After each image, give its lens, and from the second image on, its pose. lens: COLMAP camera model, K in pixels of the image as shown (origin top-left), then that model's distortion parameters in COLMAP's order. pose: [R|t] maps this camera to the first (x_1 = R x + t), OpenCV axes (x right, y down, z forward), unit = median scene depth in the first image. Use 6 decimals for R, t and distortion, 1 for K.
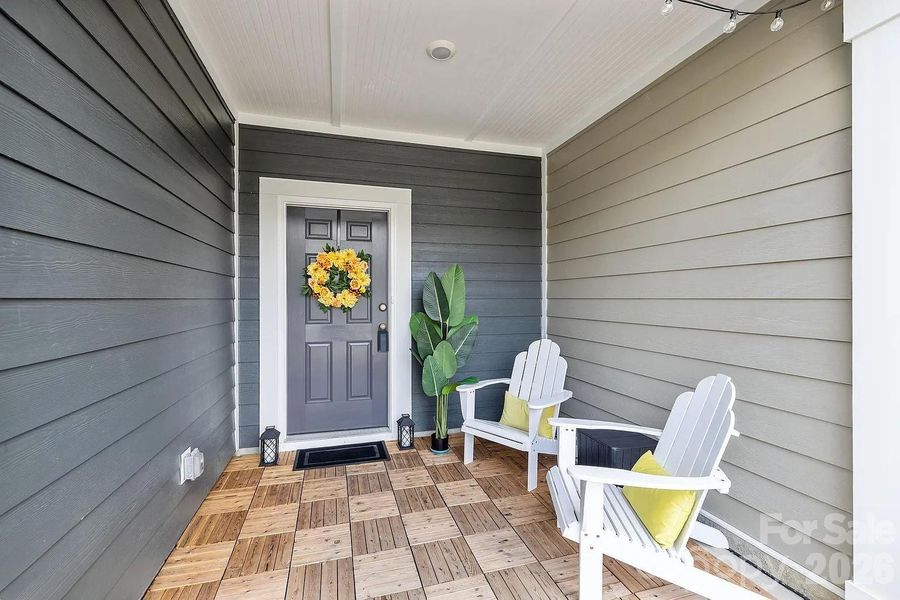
lens RADIAL K [[406.6, 0, 465.7], [0, 406.6, 299.3], [0, 0, 1]] dist [-0.000537, 0.000309]
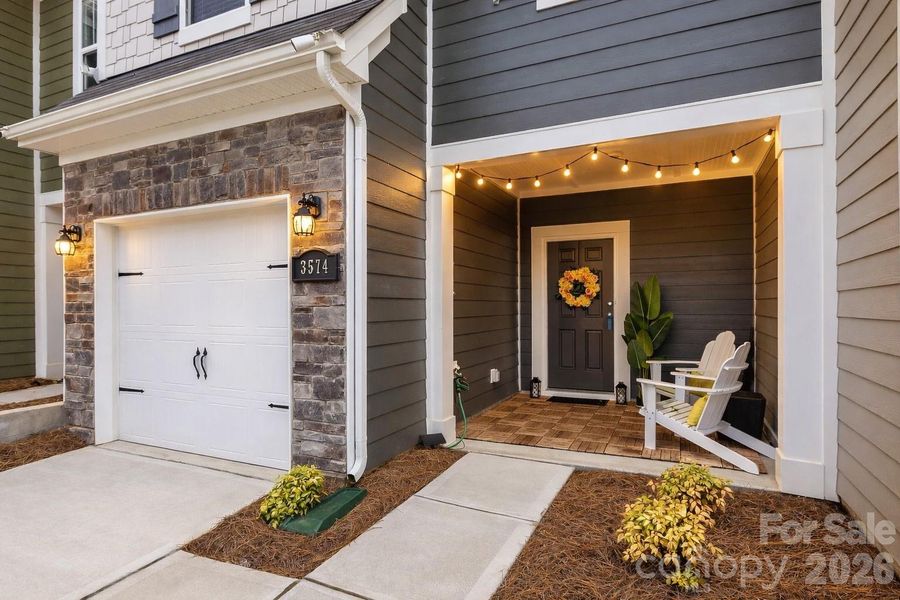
lens RADIAL K [[406.6, 0, 465.7], [0, 406.6, 299.3], [0, 0, 1]] dist [-0.000537, 0.000309]
pose [[0.773411, -0.010472, -0.633818, 0.318944], [0.005169, 0.999934, -0.010213, 0.005687], [0.633883, 0.004623, 0.773415, -0.427669]]
